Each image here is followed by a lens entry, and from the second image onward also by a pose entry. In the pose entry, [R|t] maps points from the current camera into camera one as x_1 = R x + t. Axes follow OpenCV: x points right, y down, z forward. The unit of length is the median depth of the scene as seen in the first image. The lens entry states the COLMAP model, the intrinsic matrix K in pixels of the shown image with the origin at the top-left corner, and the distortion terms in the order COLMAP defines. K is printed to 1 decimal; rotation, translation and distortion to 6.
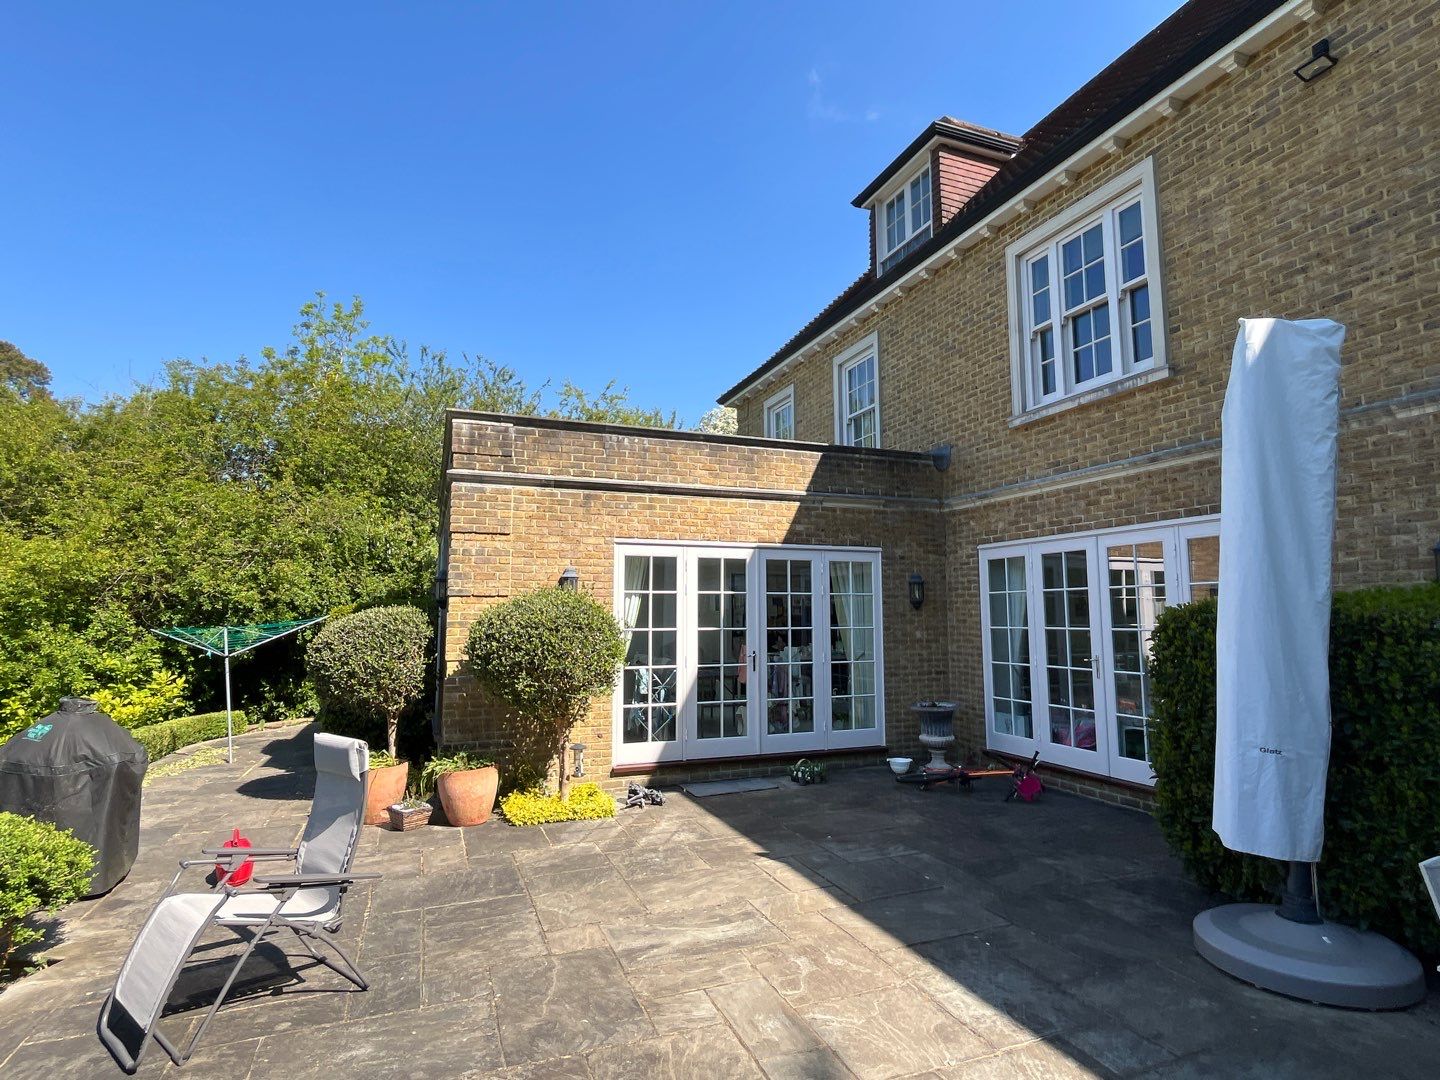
lens RADIAL K [[749.1, 0, 710.1], [0, 749.1, 529.7], [0, 0, 1]] dist [-0.005247, 0.003518]
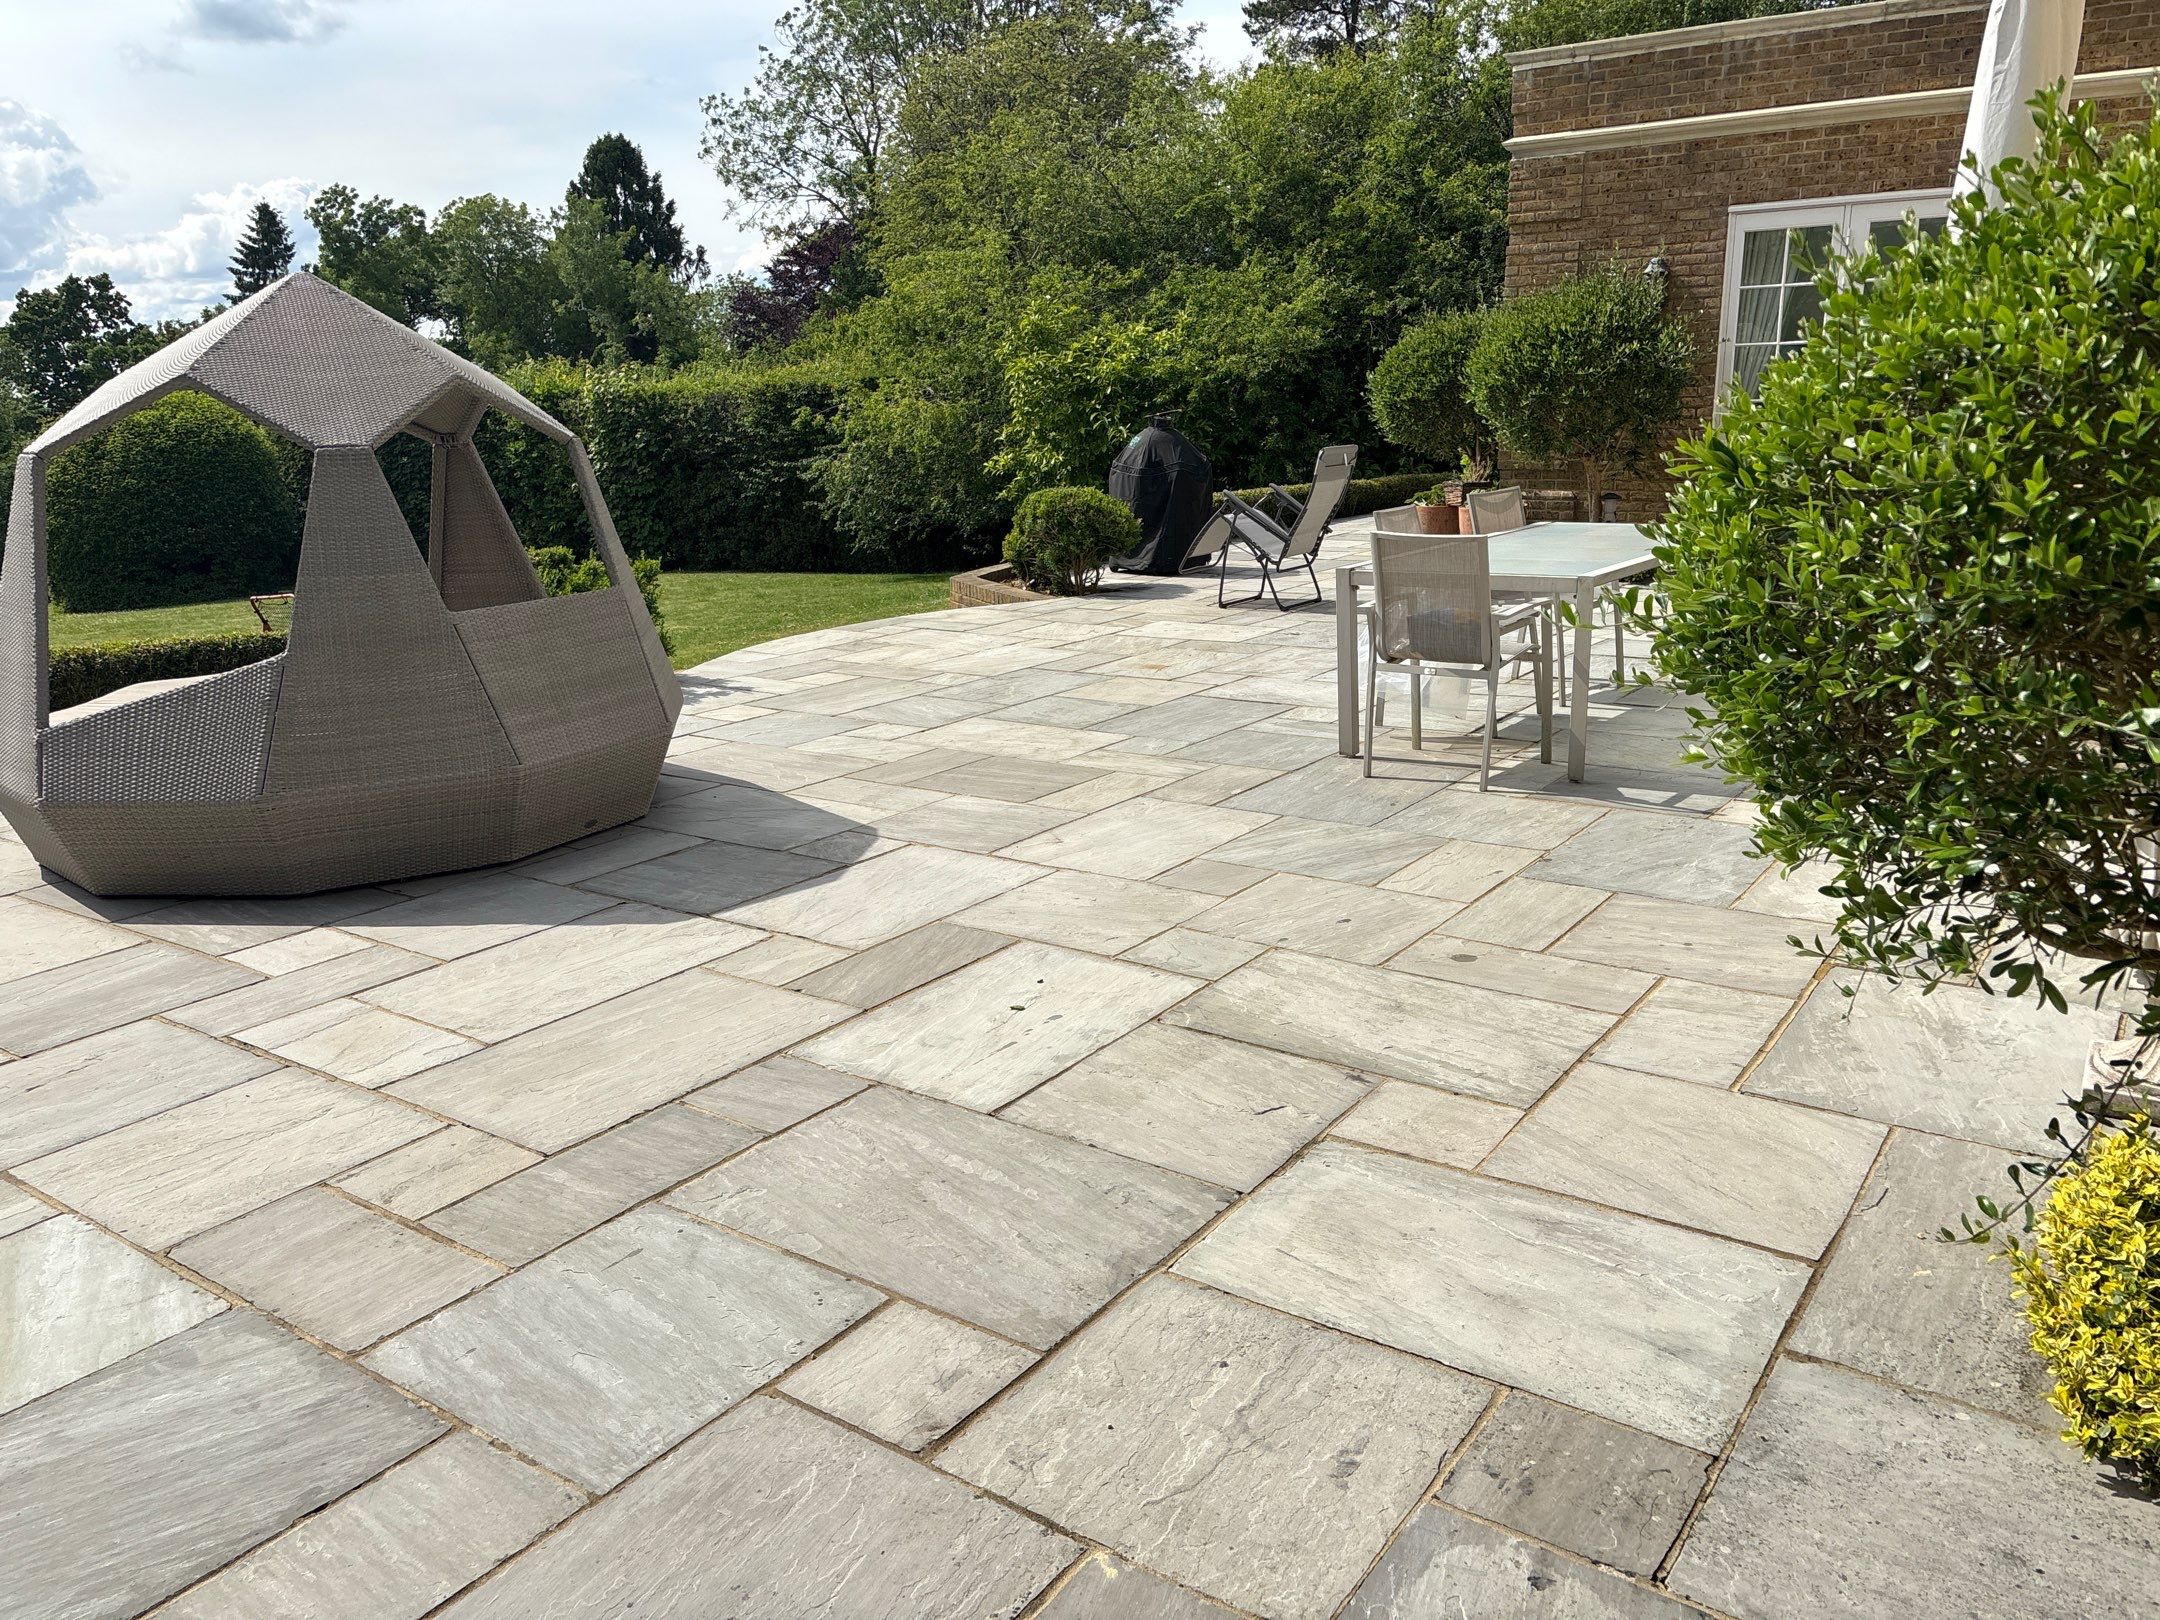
lens RADIAL K [[1642.6, 0, 1045.9], [0, 1642.6, 813.6], [0, 0, 1]] dist [0.049068, -0.034470]
pose [[0.550427, 0.196456, -0.811440, 0.797683], [0.122803, 0.942298, 0.311439, -0.014251], [0.825803, -0.271072, 0.494540, -0.382832]]
